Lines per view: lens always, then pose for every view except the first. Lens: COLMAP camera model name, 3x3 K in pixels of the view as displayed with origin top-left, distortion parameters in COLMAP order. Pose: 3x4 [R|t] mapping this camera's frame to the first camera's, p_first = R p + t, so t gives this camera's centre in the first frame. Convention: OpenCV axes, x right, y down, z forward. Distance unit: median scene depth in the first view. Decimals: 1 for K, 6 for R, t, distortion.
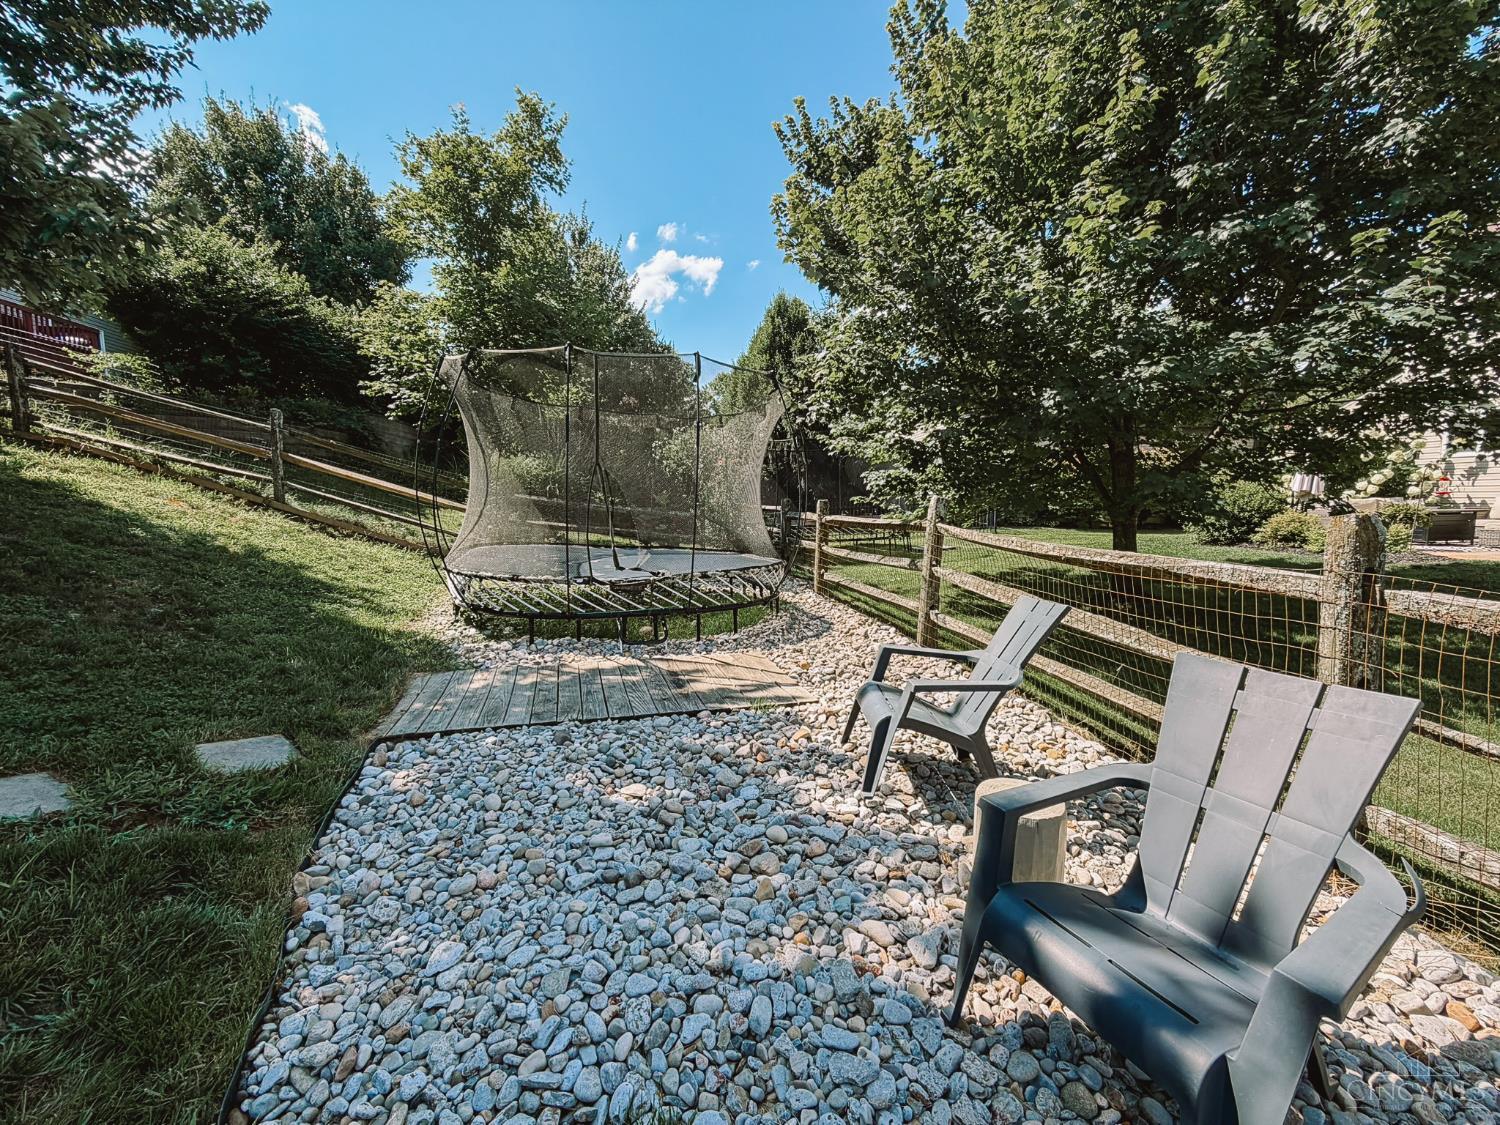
lens RADIAL K [[596.8, 0, 748.2], [0, 596.8, 565.7], [0, 0, 1]] dist [-0.001585, -0.000146]
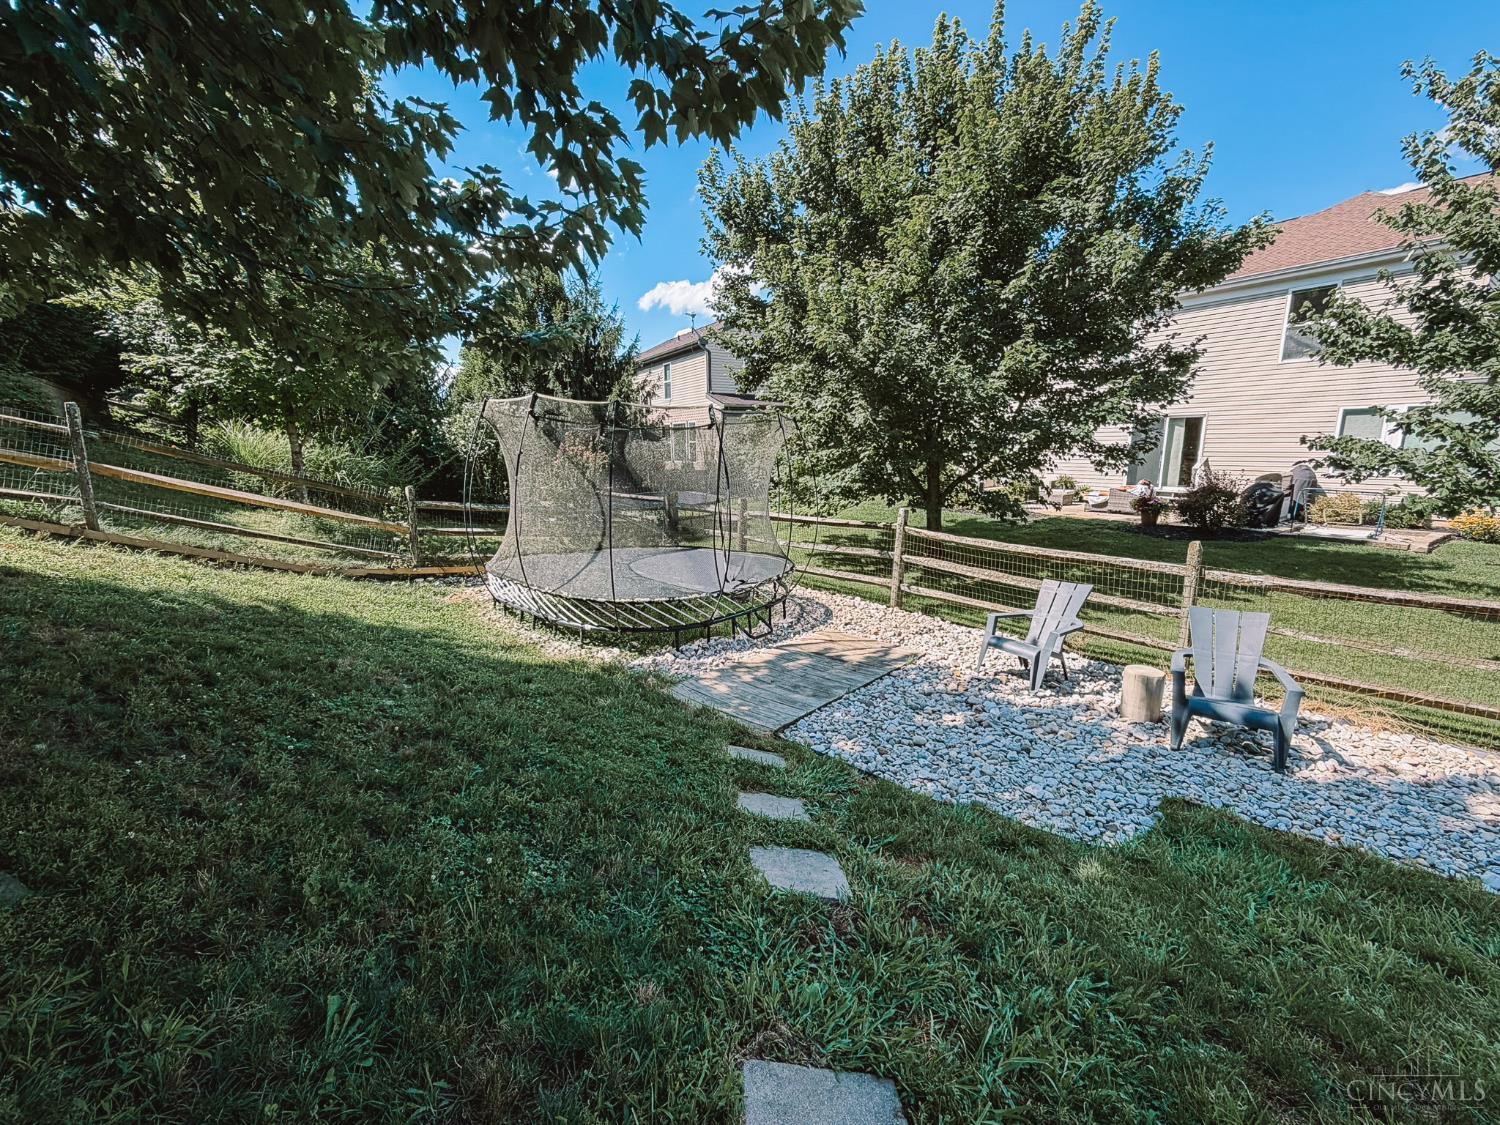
lens RADIAL K [[596.8, 0, 753.3], [0, 596.8, 559.1], [0, 0, 1]] dist [-0.001585, -0.000146]
pose [[0.862676, -0.093261, 0.497084, -0.931916], [0.061703, 0.994917, 0.079578, -0.162263], [-0.501979, -0.037978, 0.864045, -0.131169]]
